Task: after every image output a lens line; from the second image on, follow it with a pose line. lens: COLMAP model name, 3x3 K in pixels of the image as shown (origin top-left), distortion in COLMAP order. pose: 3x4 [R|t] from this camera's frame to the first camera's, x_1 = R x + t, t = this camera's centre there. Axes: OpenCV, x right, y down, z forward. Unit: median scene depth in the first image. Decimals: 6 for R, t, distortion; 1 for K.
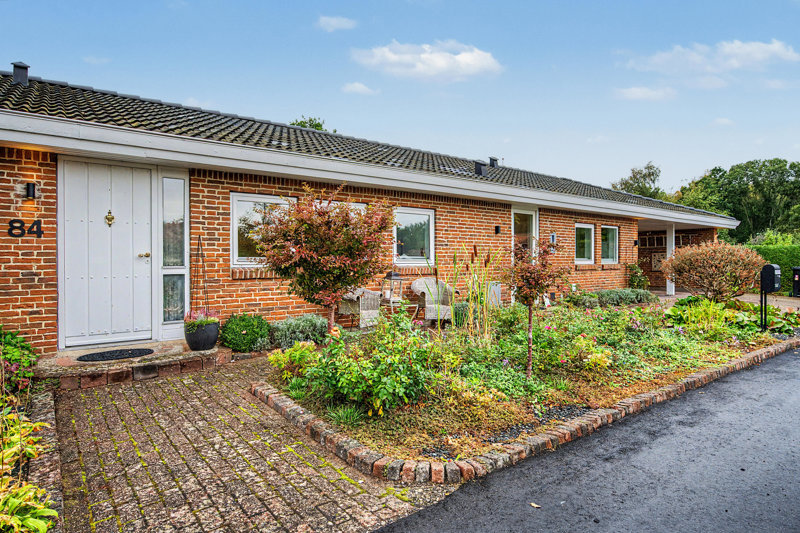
lens RADIAL K [[470.3, 0, 400.2], [0, 470.3, 266.0], [0, 0, 1]] dist [-0.001560, 0.001756]
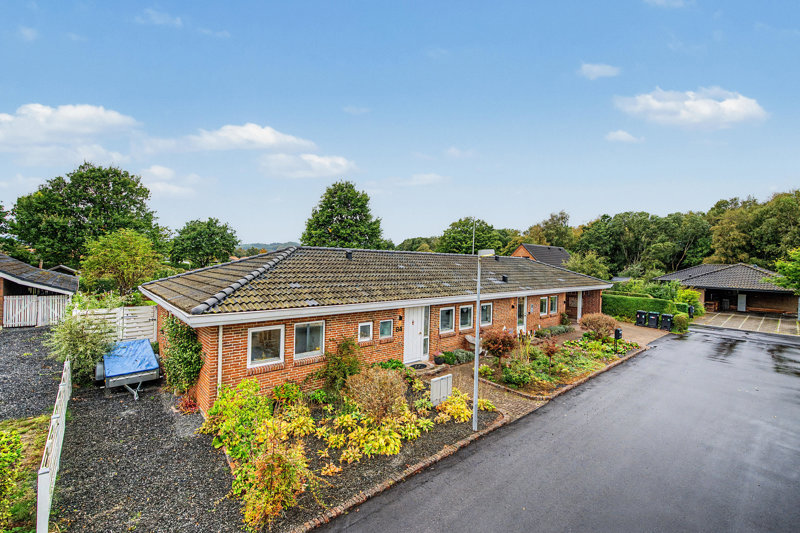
lens RADIAL K [[359.2, 0, 401.6], [0, 359.2, 263.8], [0, 0, 1]] dist [0.002664, 0.000013]
pose [[0.996657, 0.025826, 0.077514, -0.619776], [-0.025514, 0.999662, -0.005006, -0.332131], [-0.077617, 0.003011, 0.996979, -0.959479]]
